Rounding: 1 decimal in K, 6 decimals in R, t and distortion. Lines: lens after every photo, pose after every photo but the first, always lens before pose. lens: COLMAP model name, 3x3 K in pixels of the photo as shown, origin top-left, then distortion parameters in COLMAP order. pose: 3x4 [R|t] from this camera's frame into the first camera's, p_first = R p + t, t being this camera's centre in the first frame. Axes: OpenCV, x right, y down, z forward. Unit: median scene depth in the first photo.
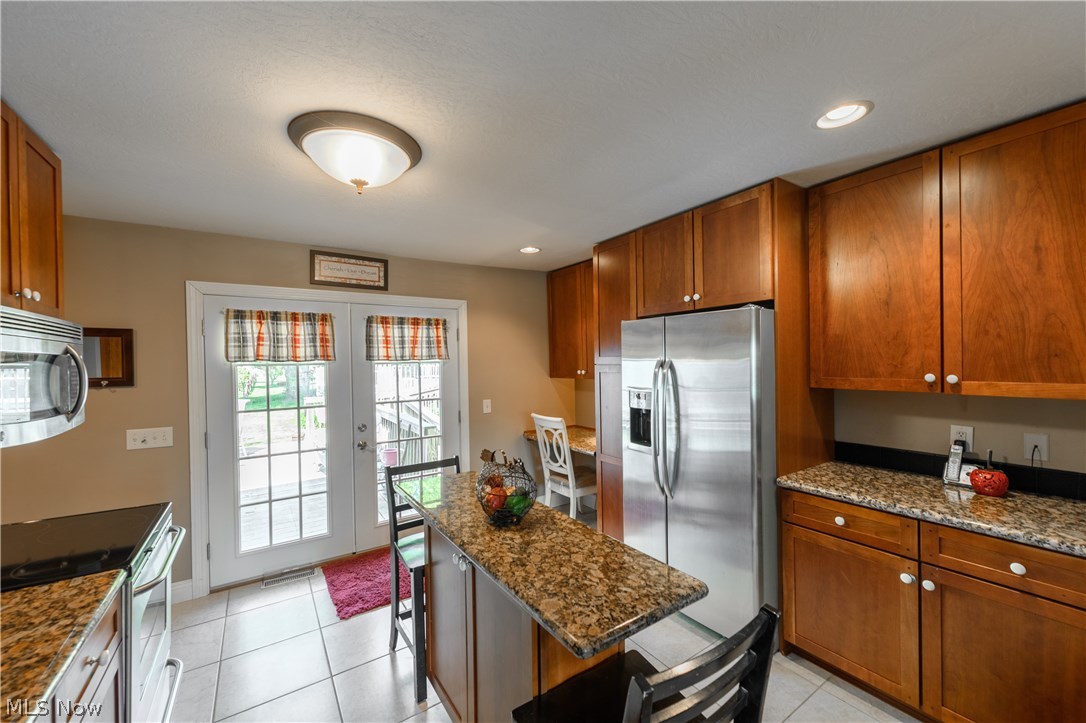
lens RADIAL K [[431.4, 0, 544.7], [0, 431.4, 366.0], [0, 0, 1]] dist [0.011460, -0.000236]
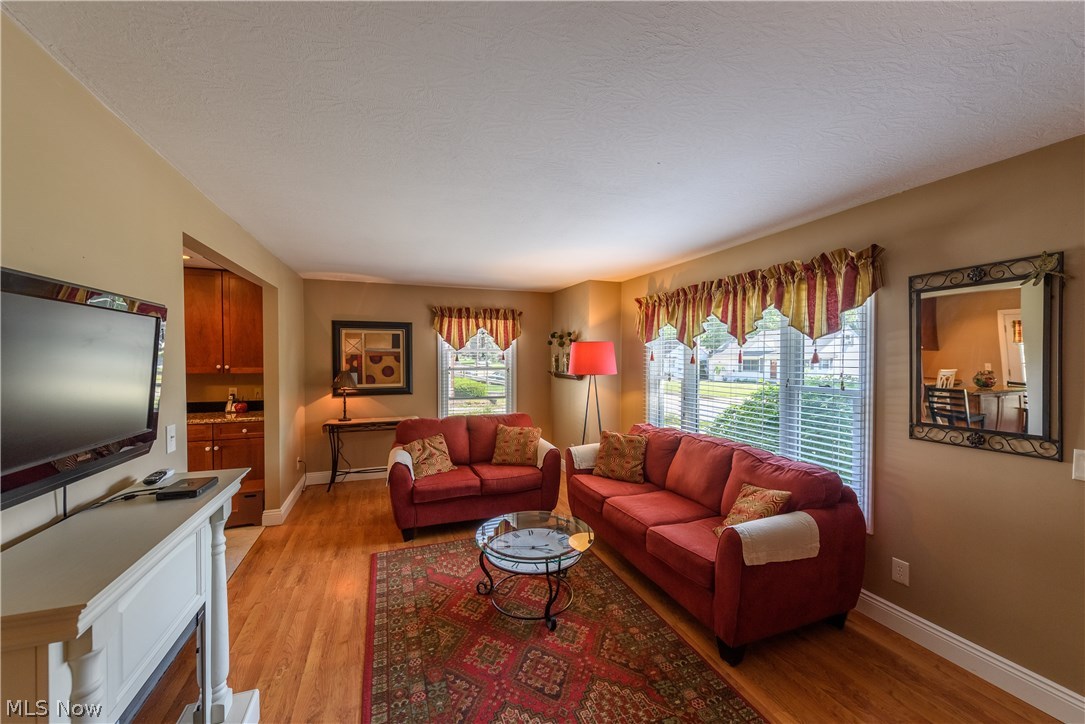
lens RADIAL K [[422.7, 0, 541.5], [0, 422.7, 364.5], [0, 0, 1]] dist [0.013740, -0.005643]
pose [[0.238658, -0.000185, 0.971104, -0.646452], [0.004540, 0.999989, -0.000925, 0.017096], [-0.971093, 0.004629, 0.238656, -0.863278]]
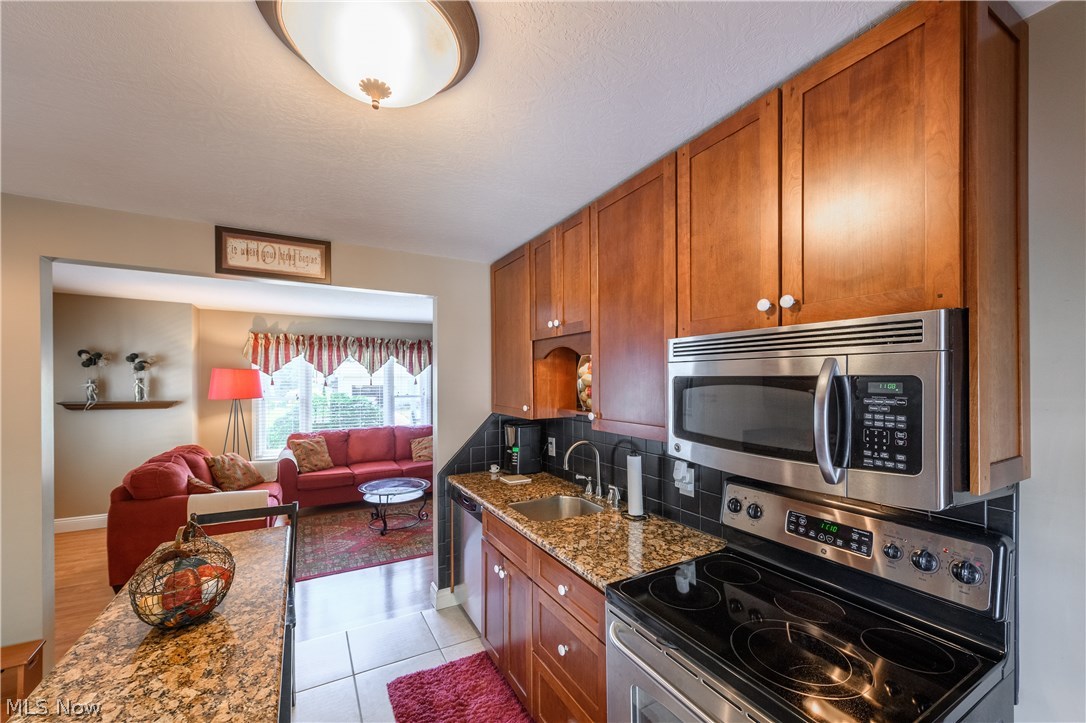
lens RADIAL K [[423.4, 0, 541.6], [0, 423.4, 380.7], [0, 0, 1]] dist [0.018774, -0.005258]
pose [[-0.996553, 0.015797, 0.081445, -0.433174], [0.016793, 0.999792, 0.011562, -0.019778], [-0.081246, 0.012890, -0.996611, 0.978990]]
